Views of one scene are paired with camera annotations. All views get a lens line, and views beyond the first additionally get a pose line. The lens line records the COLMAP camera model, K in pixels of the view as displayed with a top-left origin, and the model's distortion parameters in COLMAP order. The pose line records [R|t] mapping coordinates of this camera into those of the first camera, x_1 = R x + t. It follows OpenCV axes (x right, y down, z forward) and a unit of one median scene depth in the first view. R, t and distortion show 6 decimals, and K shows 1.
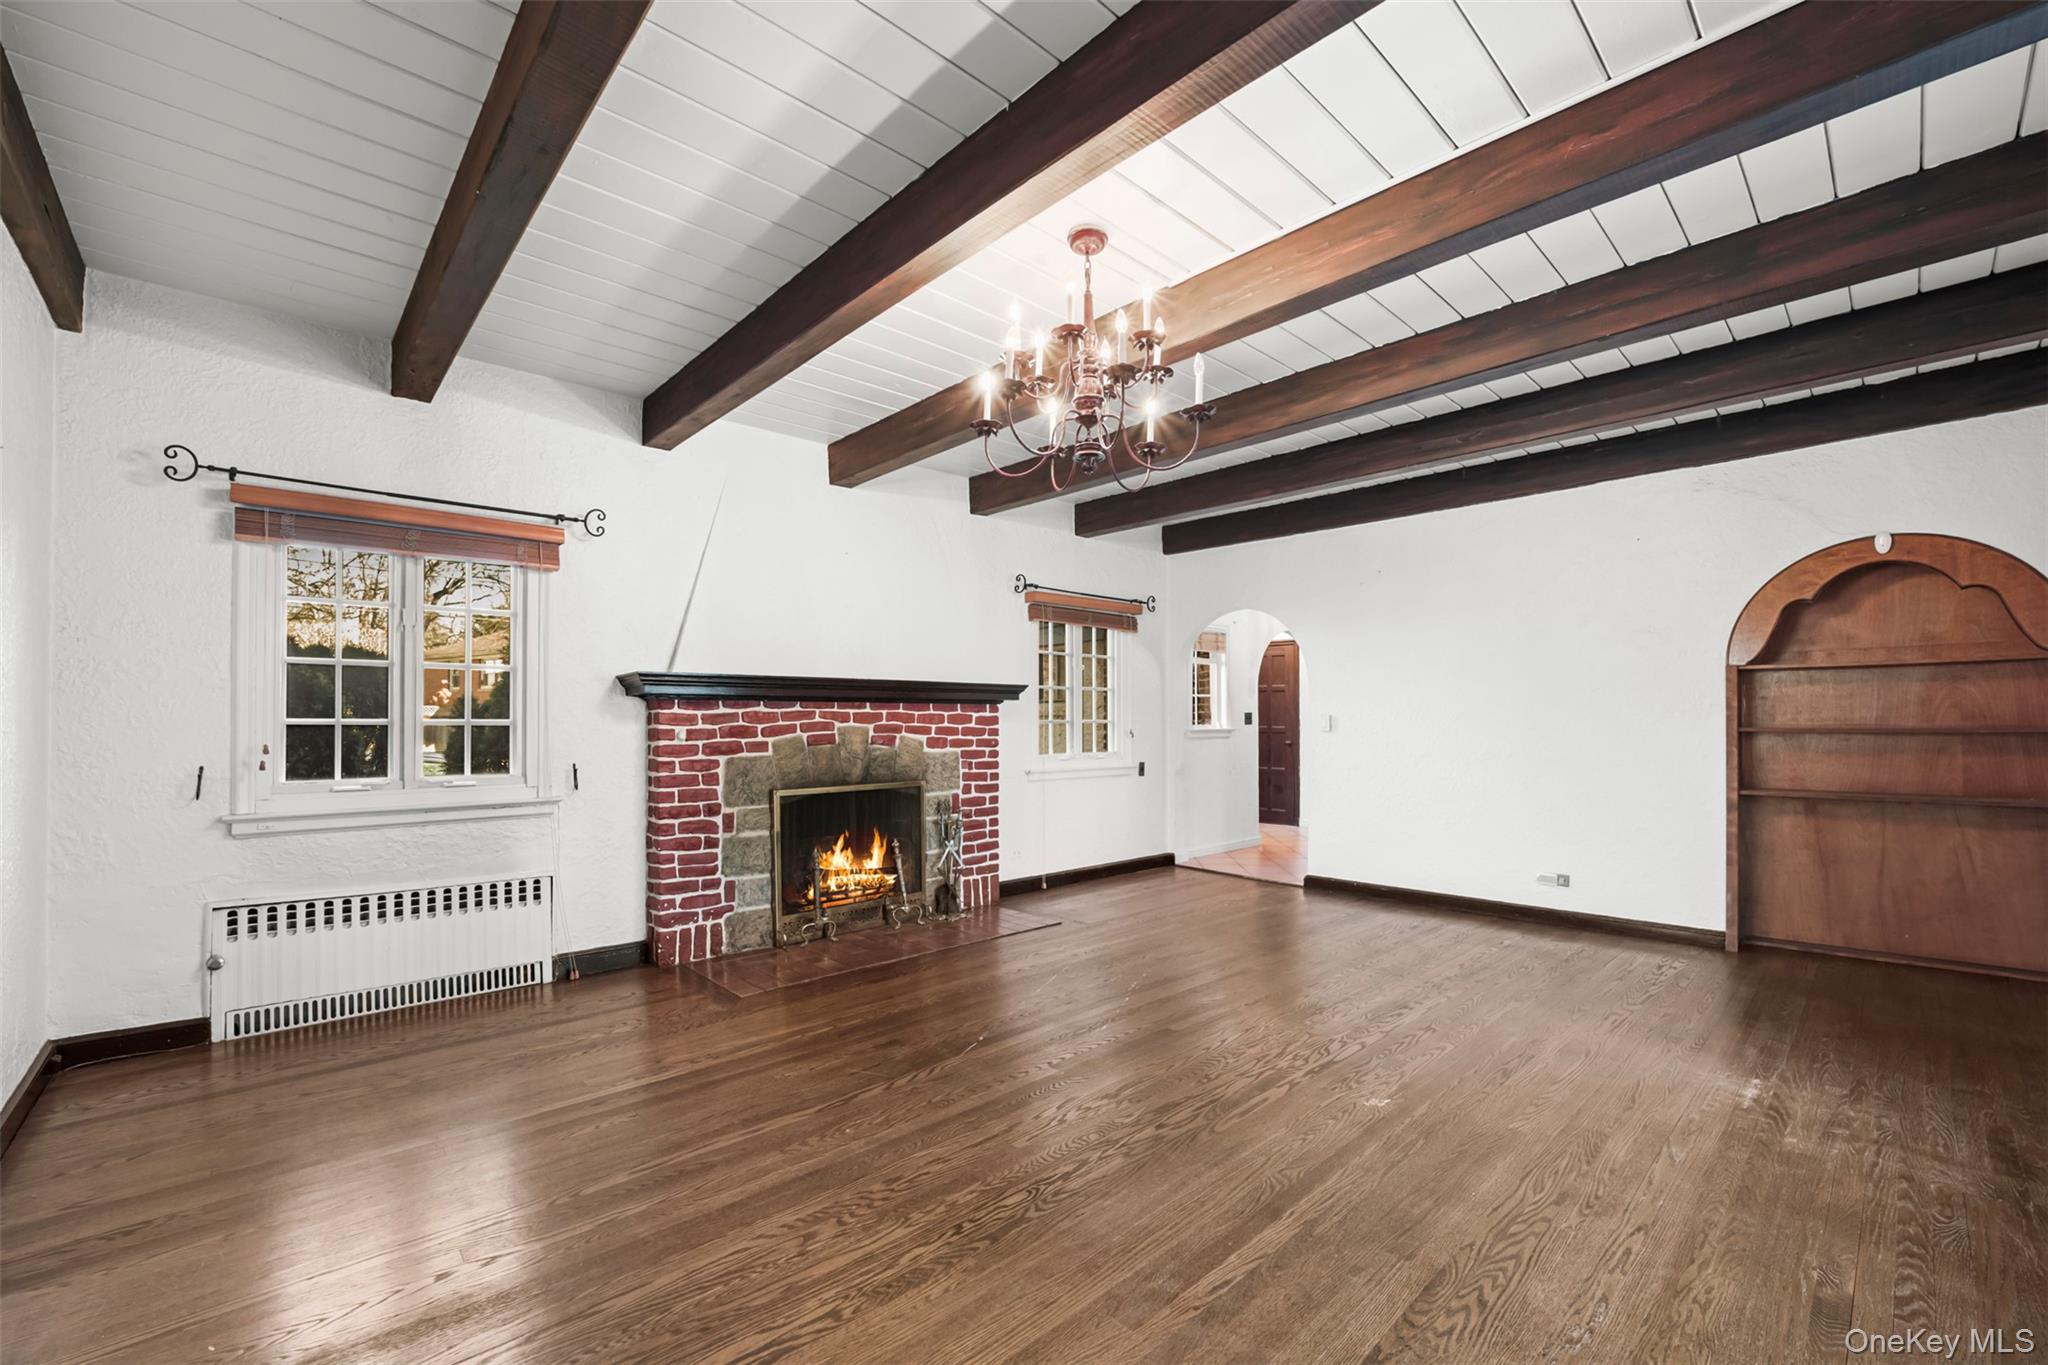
lens RADIAL K [[829.9, 0, 1017.4], [0, 829.9, 713.2], [0, 0, 1]] dist [-0.025121, 0.000295]
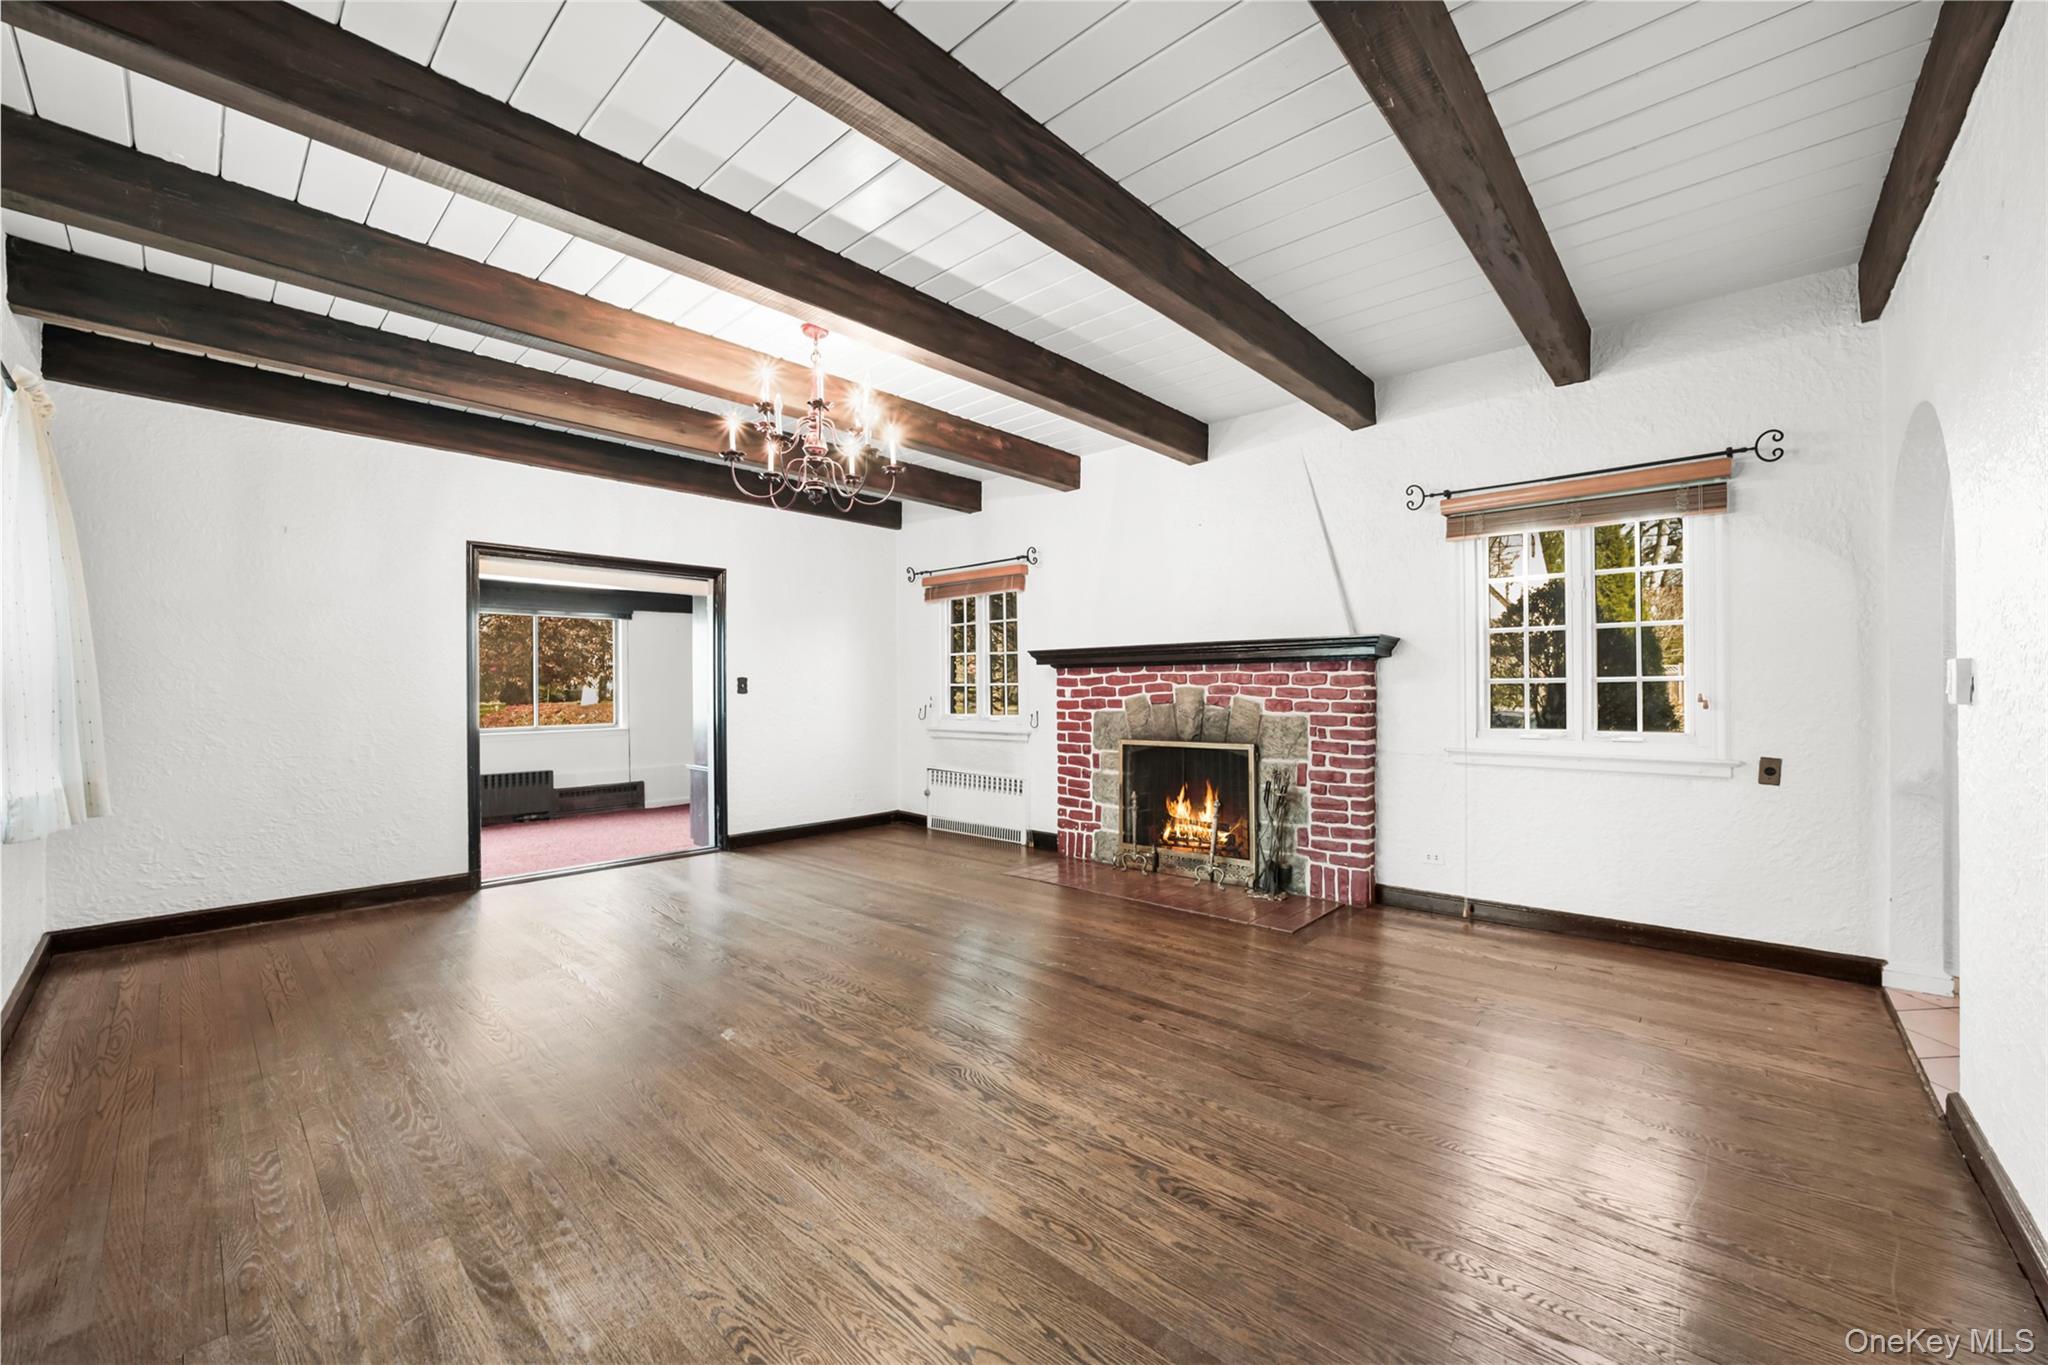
lens RADIAL K [[798.6, 0, 1031.5], [0, 798.6, 687.0], [0, 0, 1]] dist [-0.043507, 0.009960]
pose [[0.102312, 0.002388, -0.994750, 0.842484], [0.018125, 0.999827, 0.004264, 0.007471], [0.994587, -0.018466, 0.102251, 0.721803]]
